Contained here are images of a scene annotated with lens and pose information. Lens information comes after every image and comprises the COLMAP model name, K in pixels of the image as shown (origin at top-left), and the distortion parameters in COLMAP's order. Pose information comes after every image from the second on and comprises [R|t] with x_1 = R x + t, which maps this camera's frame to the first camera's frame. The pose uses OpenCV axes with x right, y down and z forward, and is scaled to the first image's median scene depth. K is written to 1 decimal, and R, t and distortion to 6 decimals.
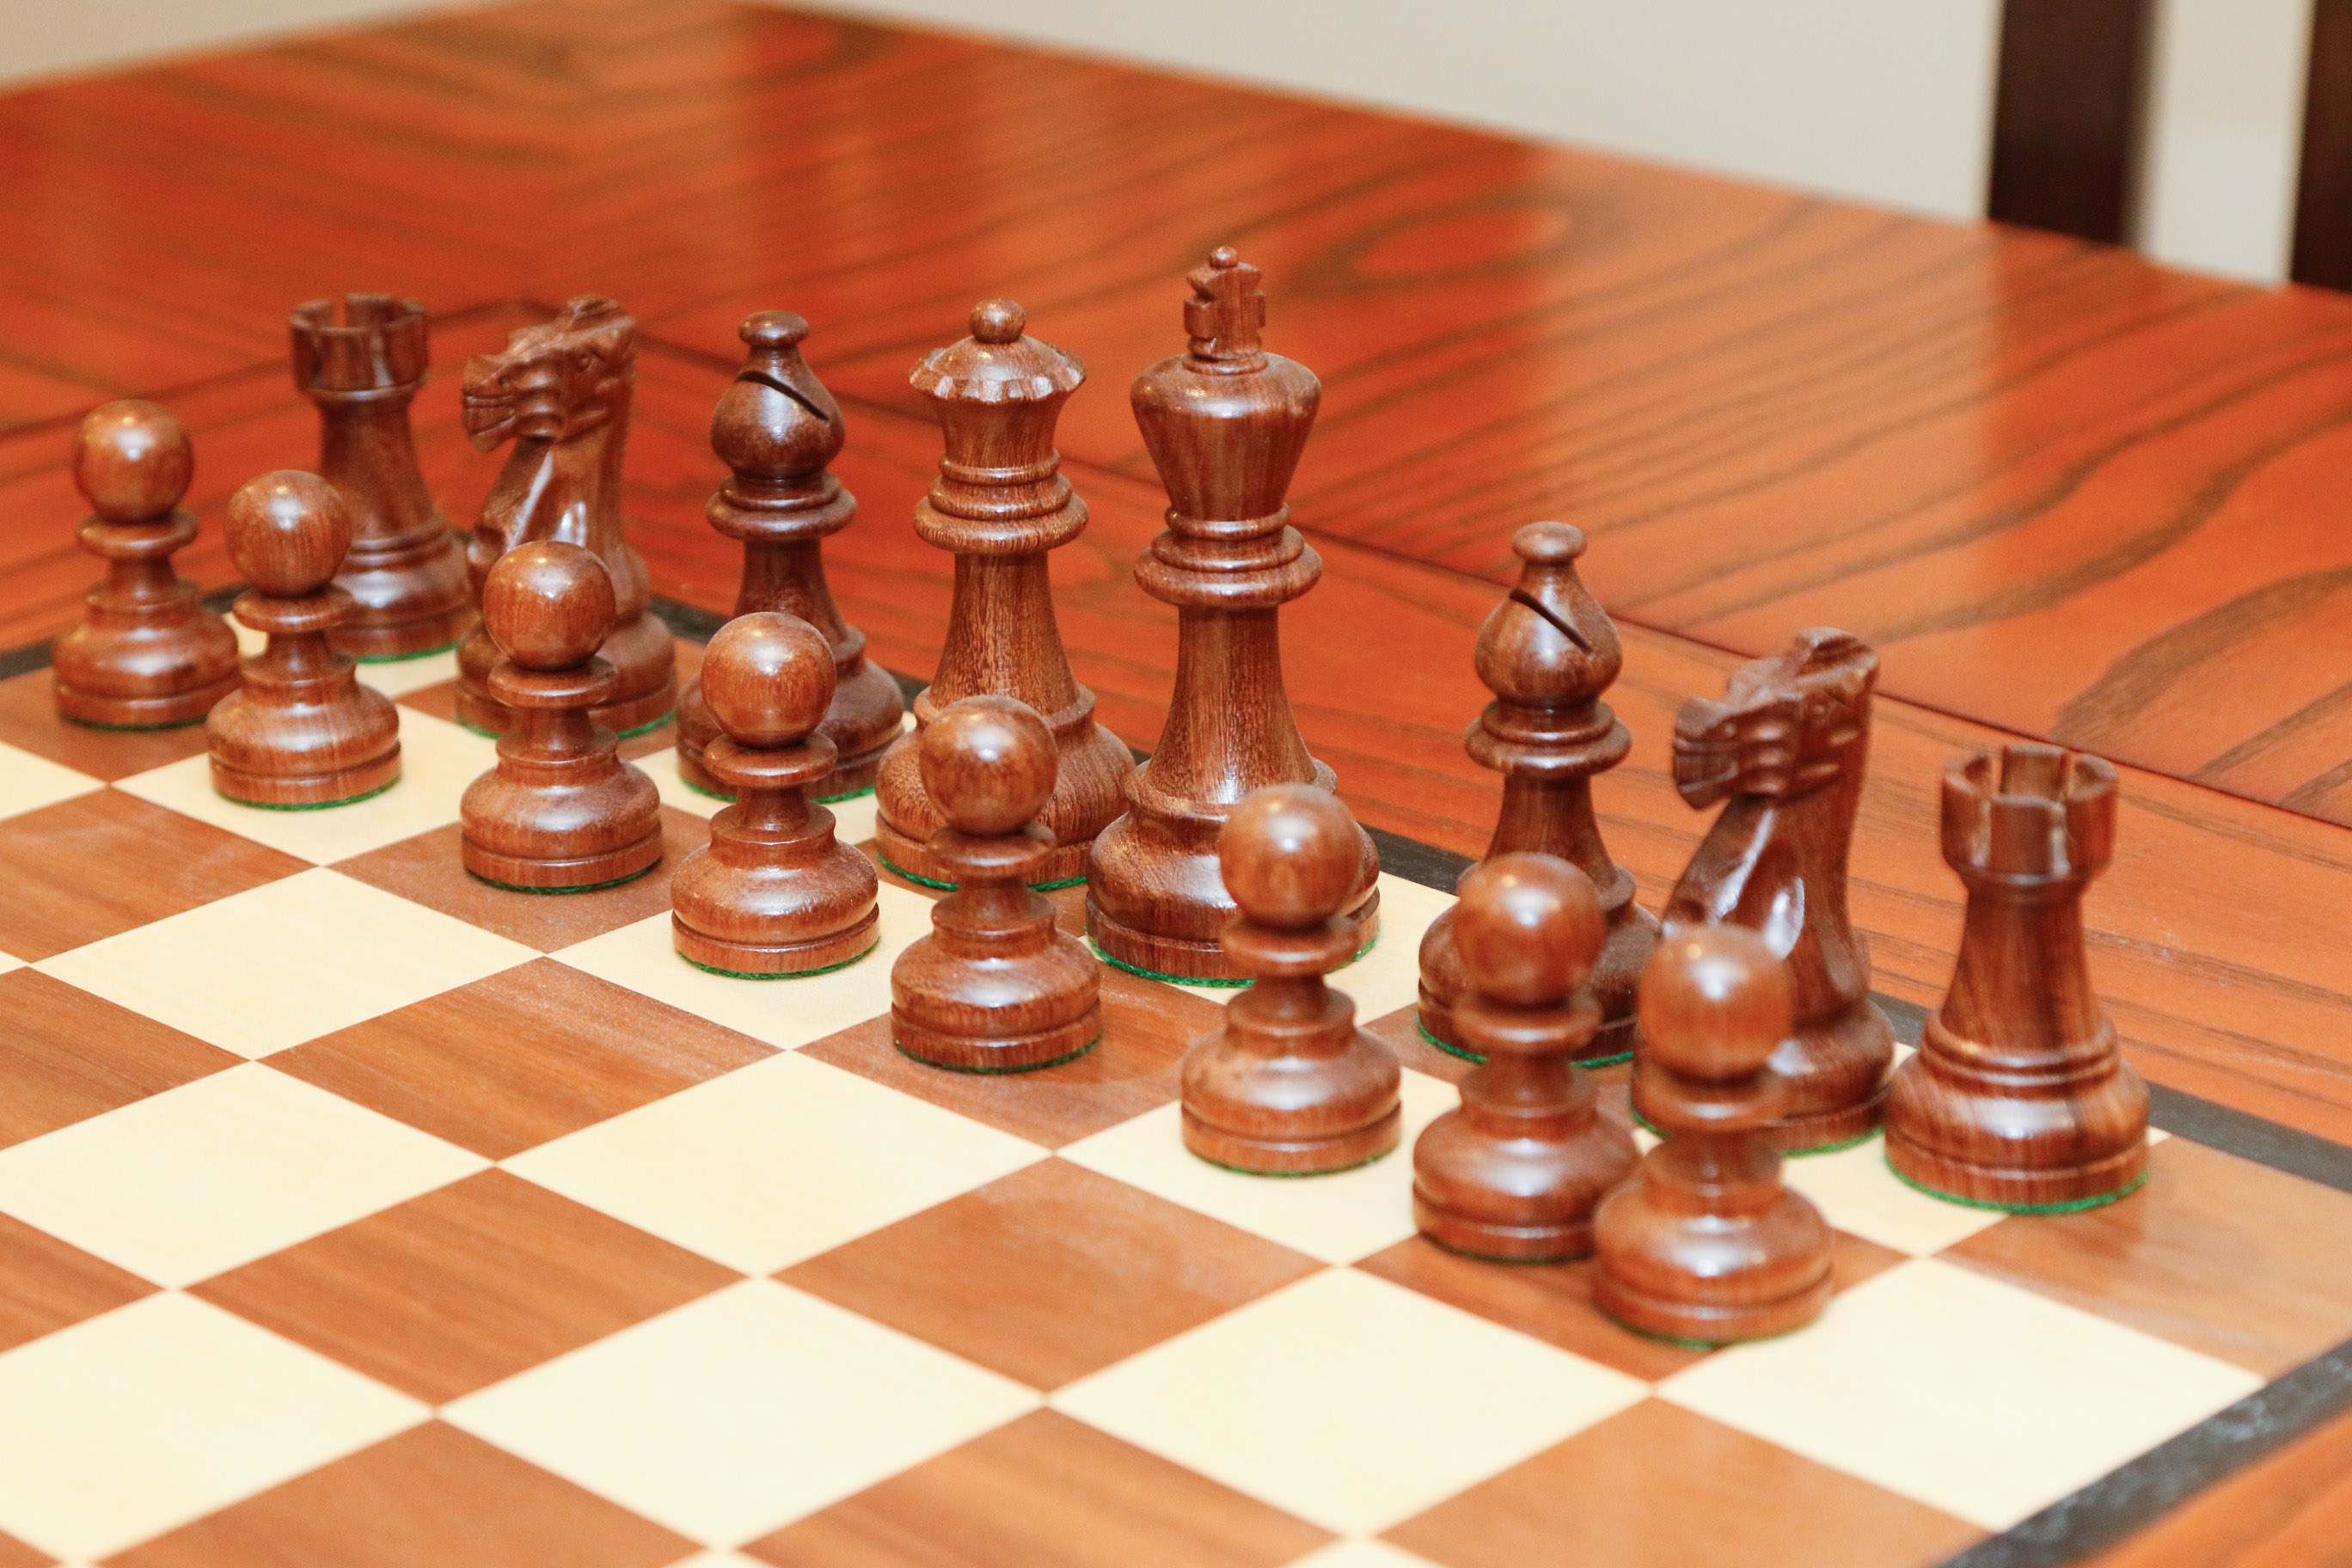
lens RADIAL K [[6190.3, 0, 1176.0], [0, 6190.3, 784.0], [0, 0, 1]] dist [0.120204, 0.345092]
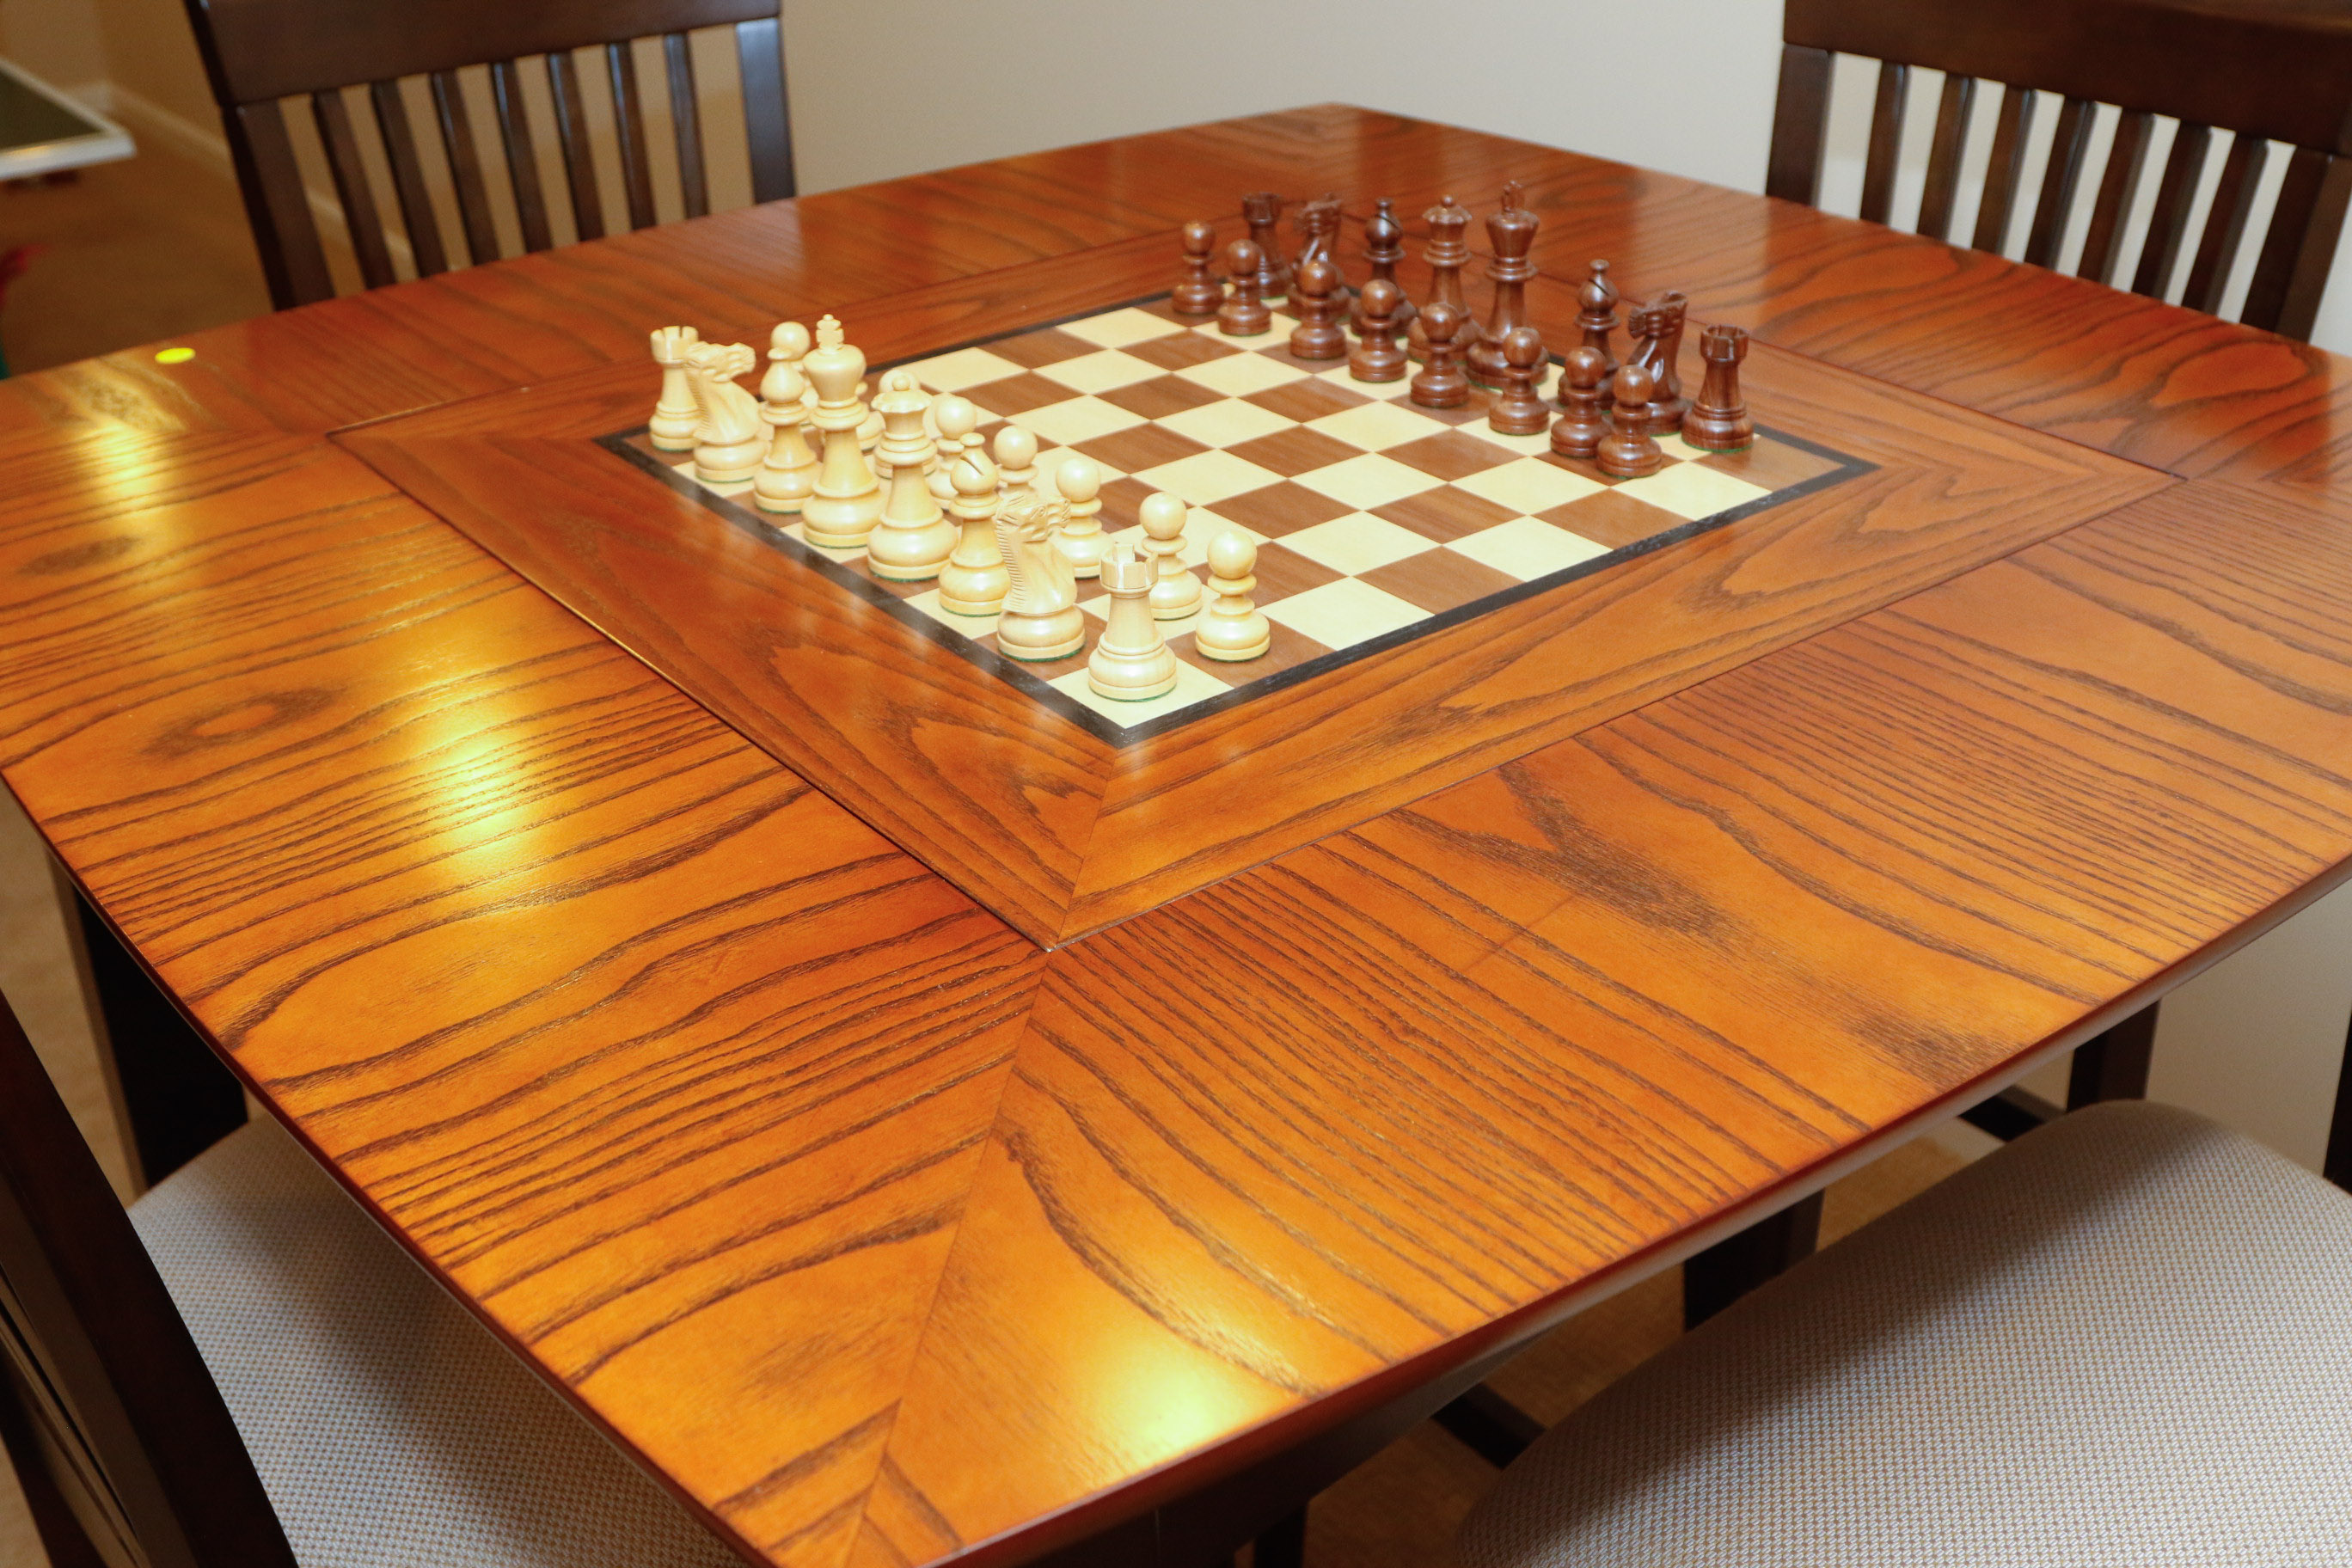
lens RADIAL K [[2535.4, 0, 1176.0], [0, 2535.4, 784.0], [0, 0, 1]] dist [-0.146137, 0.100743]
pose [[0.990822, 0.055633, -0.123192, 0.012810], [-0.038928, 0.990206, 0.134079, 0.071496], [0.129445, -0.128053, 0.983284, -0.490843]]
